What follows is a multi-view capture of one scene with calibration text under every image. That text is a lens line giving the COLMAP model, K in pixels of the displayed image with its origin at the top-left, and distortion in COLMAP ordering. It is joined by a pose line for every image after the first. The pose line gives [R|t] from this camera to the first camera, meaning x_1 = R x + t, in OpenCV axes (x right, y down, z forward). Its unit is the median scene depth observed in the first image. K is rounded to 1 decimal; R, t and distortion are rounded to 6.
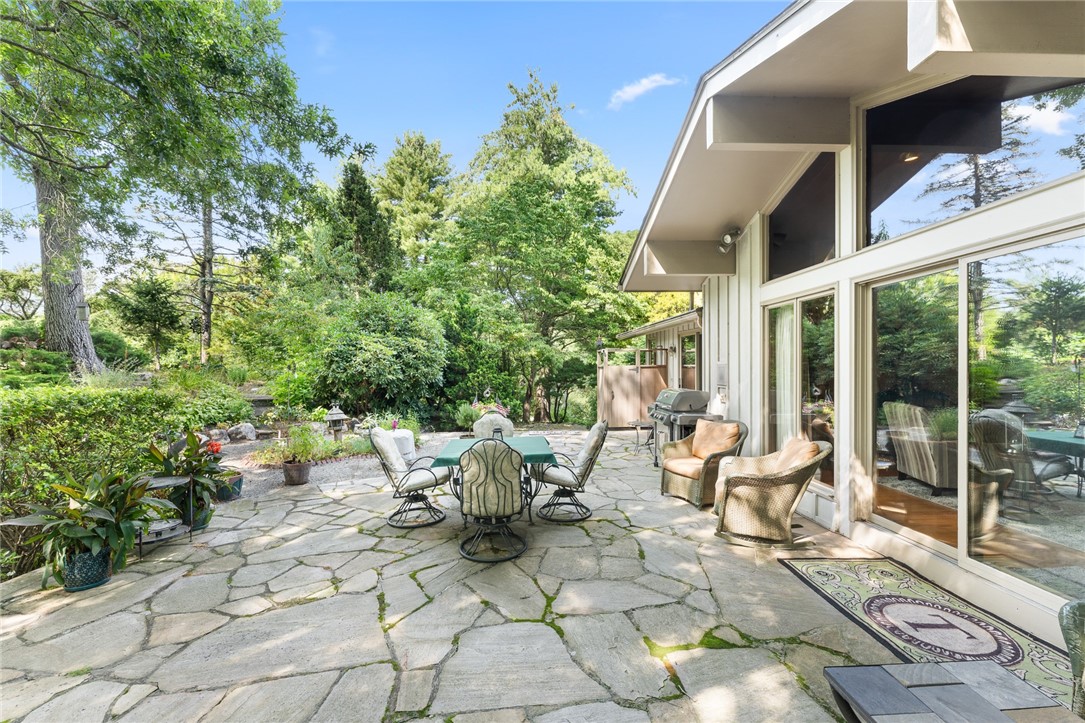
lens RADIAL K [[436.6, 0, 544.5], [0, 436.6, 364.6], [0, 0, 1]] dist [0.001723, 0.000024]
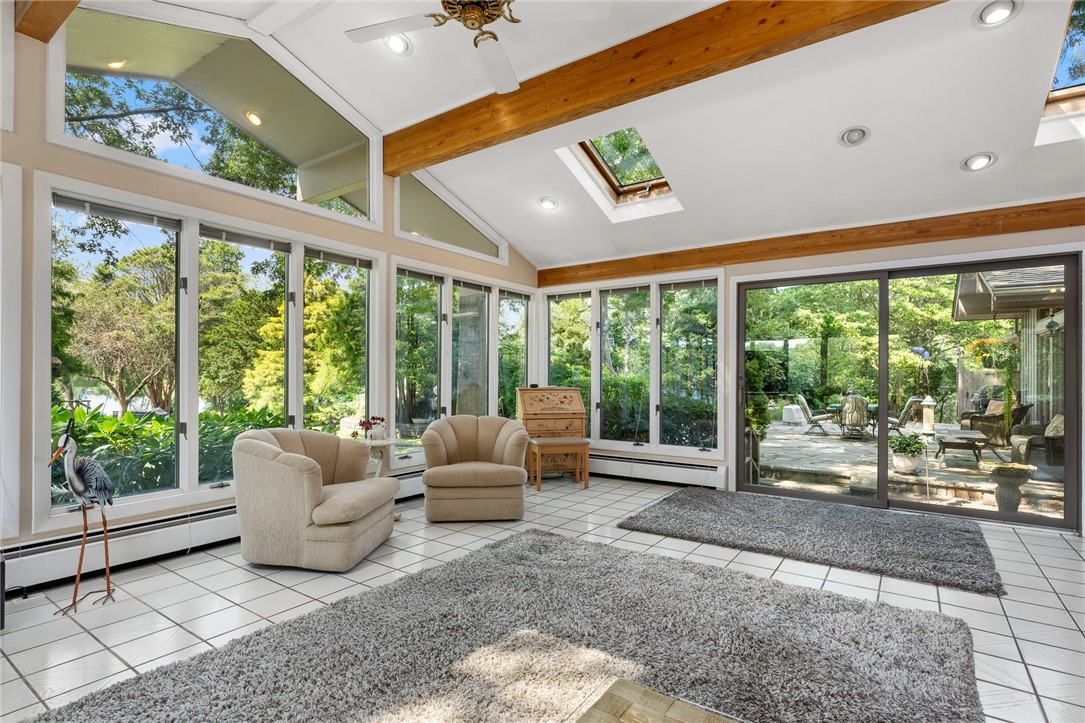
lens RADIAL K [[531.8, 0, 541.1], [0, 531.8, 367.5], [0, 0, 1]] dist [-0.004000, -0.000424]
pose [[0.793366, -0.006715, -0.608708, 0.094223], [0.000450, 0.999945, -0.010444, 0.008983], [0.608744, 0.008012, 0.793326, -0.762080]]
